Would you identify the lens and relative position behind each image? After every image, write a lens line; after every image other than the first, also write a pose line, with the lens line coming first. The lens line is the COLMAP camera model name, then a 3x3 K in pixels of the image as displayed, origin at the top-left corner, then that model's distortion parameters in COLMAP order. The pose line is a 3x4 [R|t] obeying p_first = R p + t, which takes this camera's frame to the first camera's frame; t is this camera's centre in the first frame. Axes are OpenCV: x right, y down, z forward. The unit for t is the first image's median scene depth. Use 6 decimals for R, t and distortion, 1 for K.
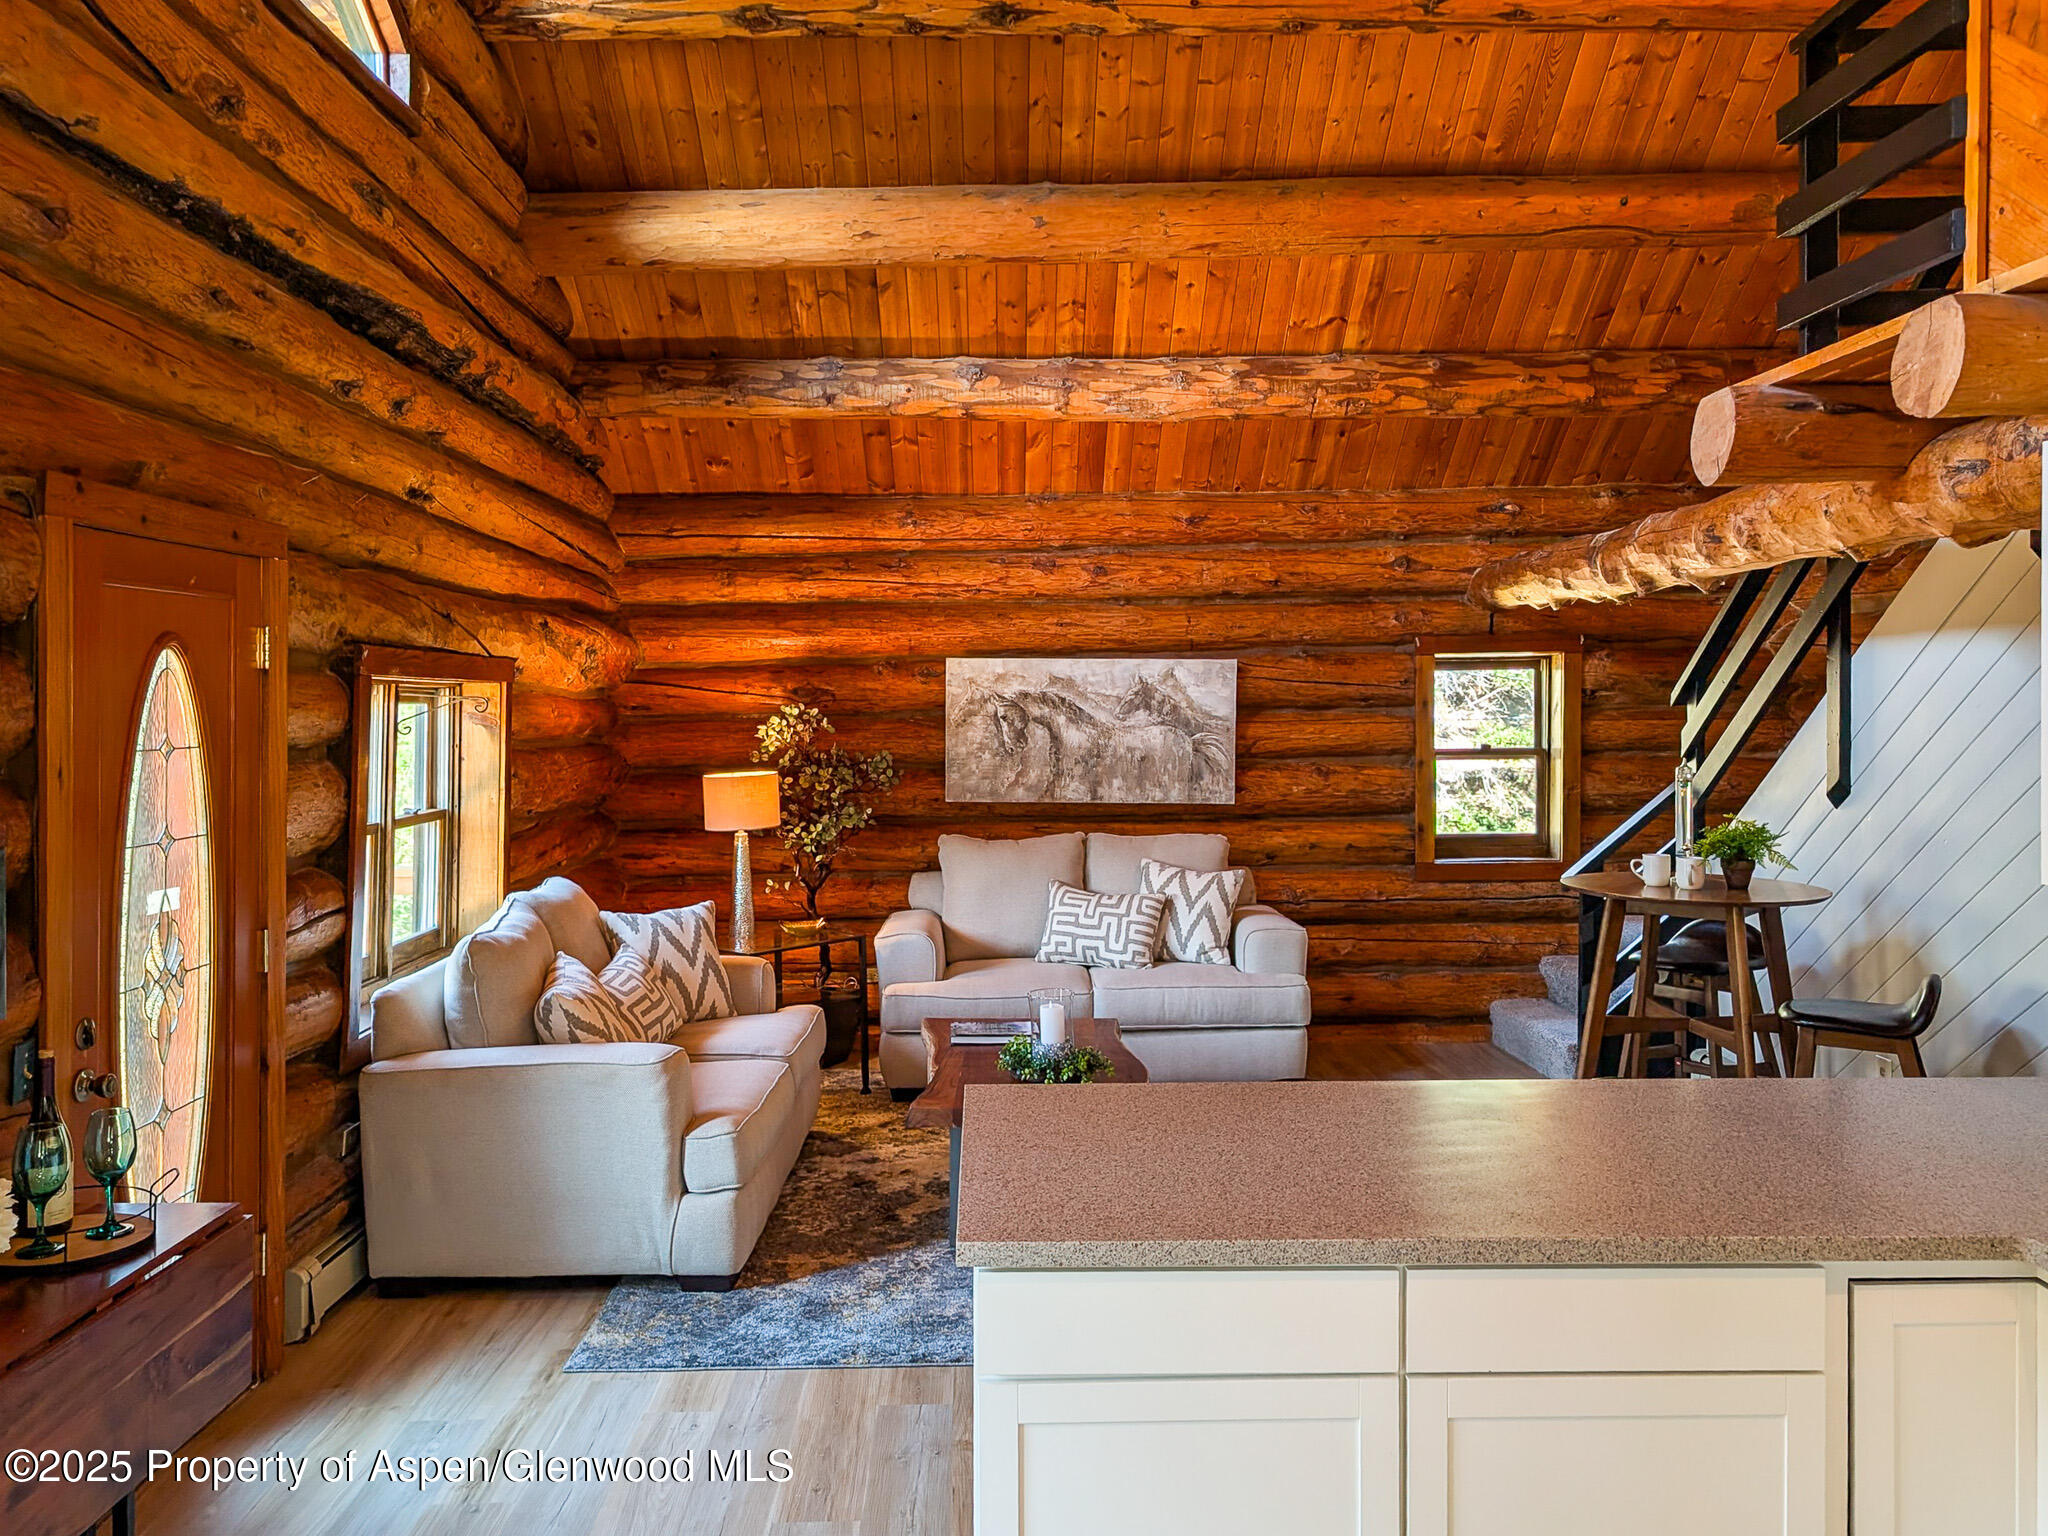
lens RADIAL K [[1468.9, 0, 1024.0], [0, 1468.9, 768.0], [0, 0, 1]] dist [0.041440, -0.089520]
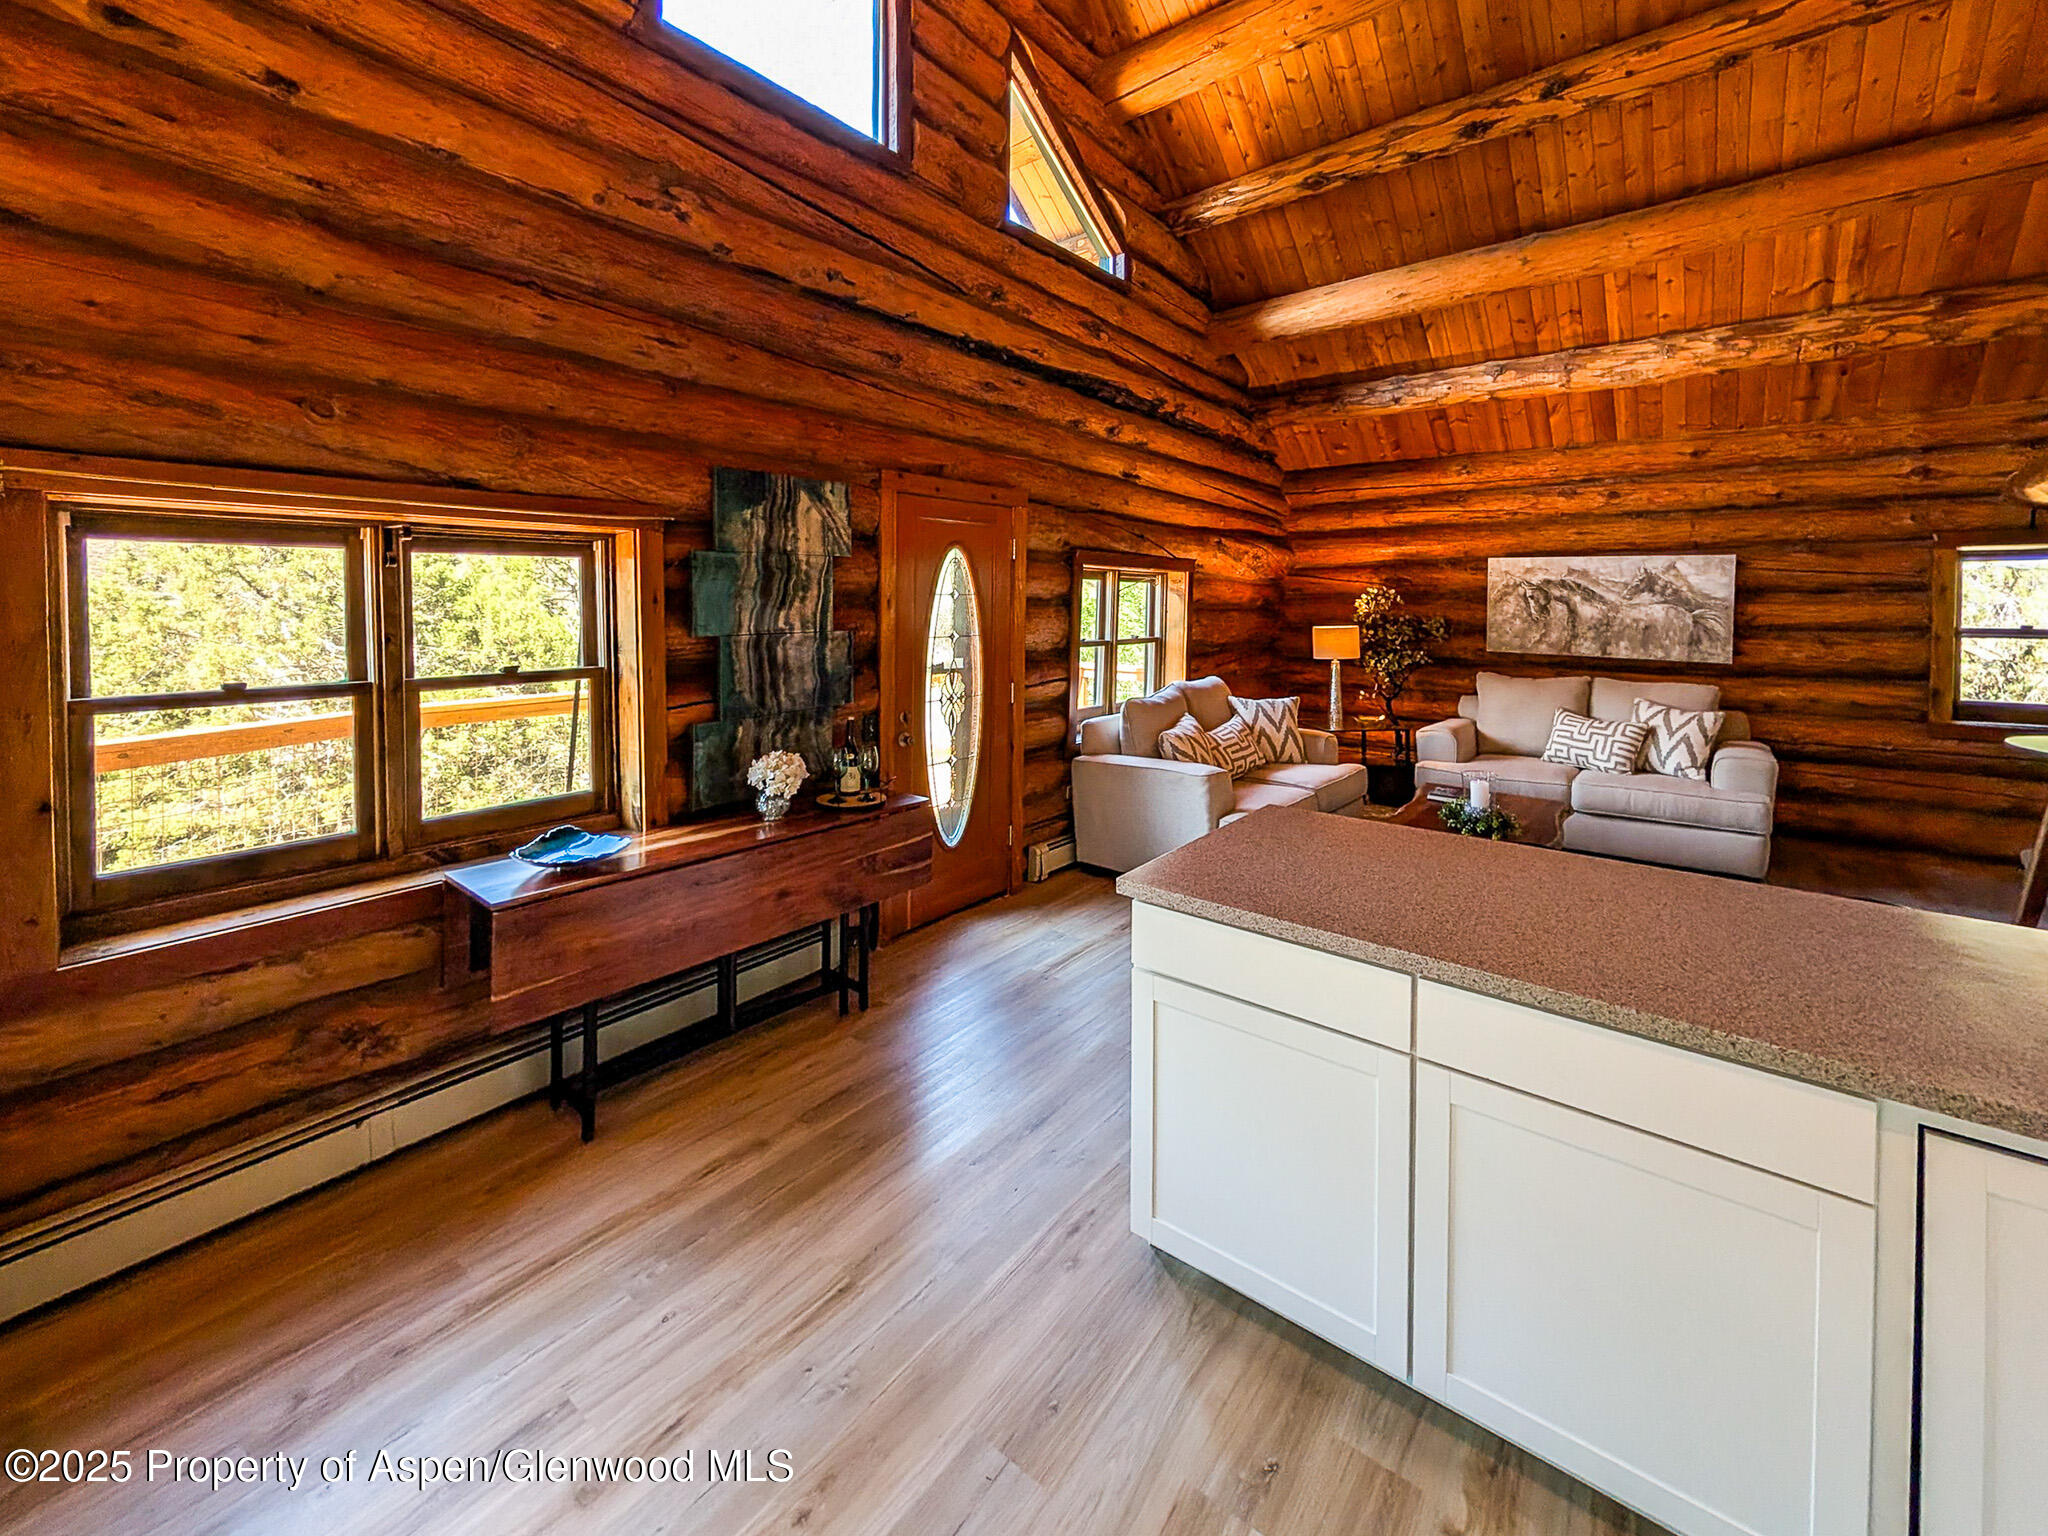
lens RADIAL K [[793.9, 0, 1034.9], [0, 793.9, 627.4], [0, 0, 1]] dist [-0.001435, -0.000207]
pose [[0.792070, 0.034403, -0.609460, 0.098608], [-0.035618, 0.999314, 0.010118, 0.008297], [0.609391, 0.013694, 0.792752, 0.054198]]
